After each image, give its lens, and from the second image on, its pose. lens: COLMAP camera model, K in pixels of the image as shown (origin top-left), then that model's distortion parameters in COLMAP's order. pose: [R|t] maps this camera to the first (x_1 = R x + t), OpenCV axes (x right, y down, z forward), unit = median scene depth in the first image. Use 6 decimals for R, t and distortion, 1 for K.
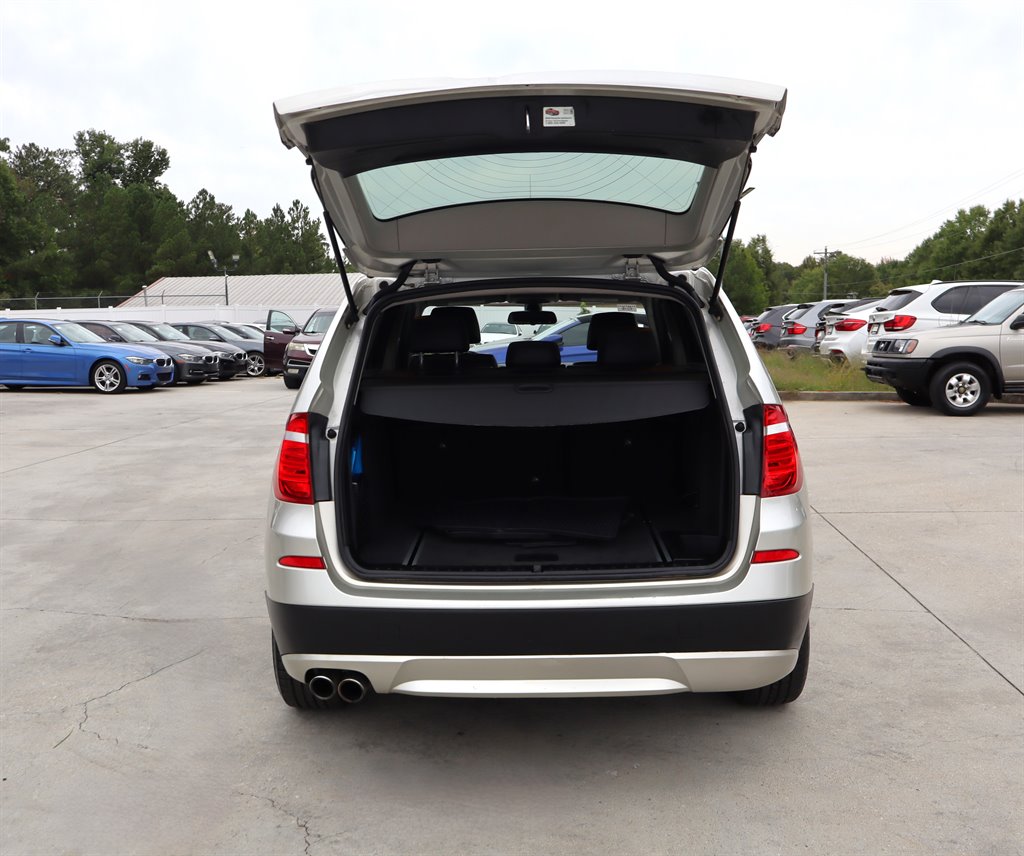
lens RADIAL K [[1078.3, 0, 523.9], [0, 1078.3, 428.7], [0, 0, 1]] dist [0.011582, -0.009588]
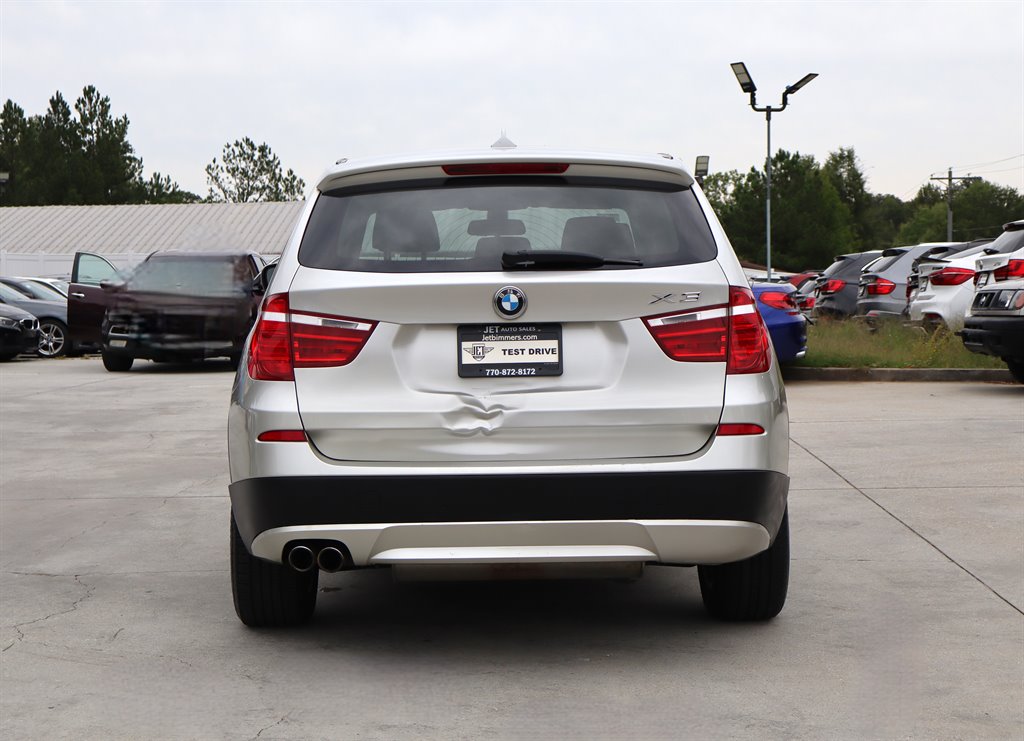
lens RADIAL K [[1800.9, 0, 512.0], [0, 1800.9, 370.5], [0, 0, 1]] dist [0.021490, 0.012972]
pose [[0.999564, 0.004055, 0.029262, -0.004184], [-0.002460, 0.998519, -0.054344, 0.017002], [-0.029439, 0.054248, 0.998093, -0.079958]]
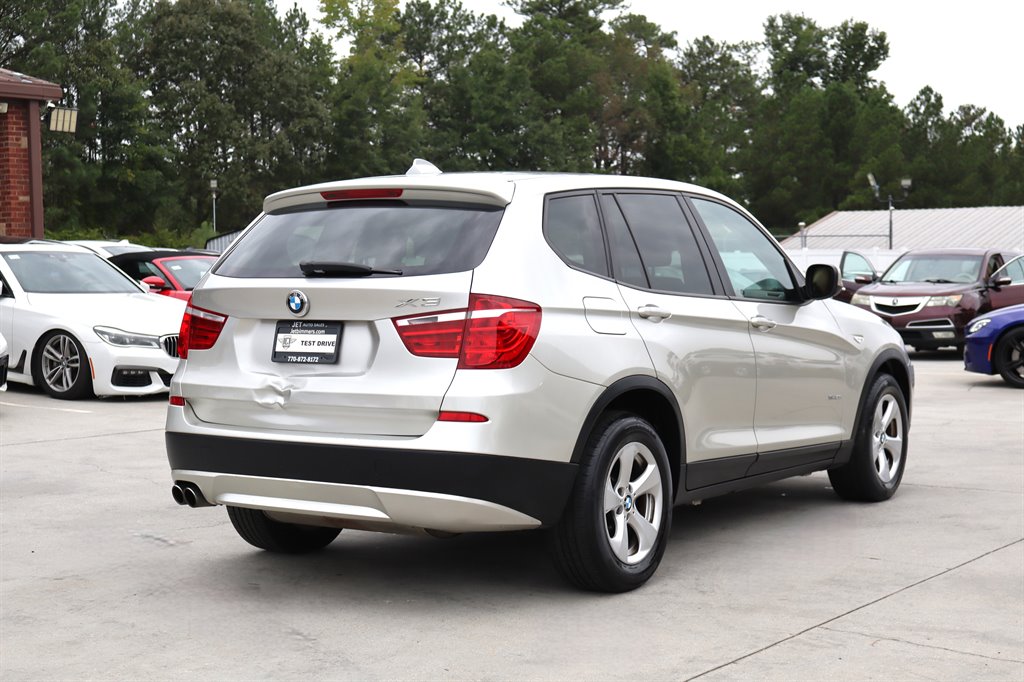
lens RADIAL K [[1618.2, 0, 512.0], [0, 1618.2, 341.0], [0, 0, 1]] dist [-0.016436, -0.045388]
pose [[0.849899, 0.039228, -0.525483, 0.134658], [-0.070793, 0.996685, -0.040094, 0.011061], [0.522168, 0.071276, 0.849859, -0.056502]]
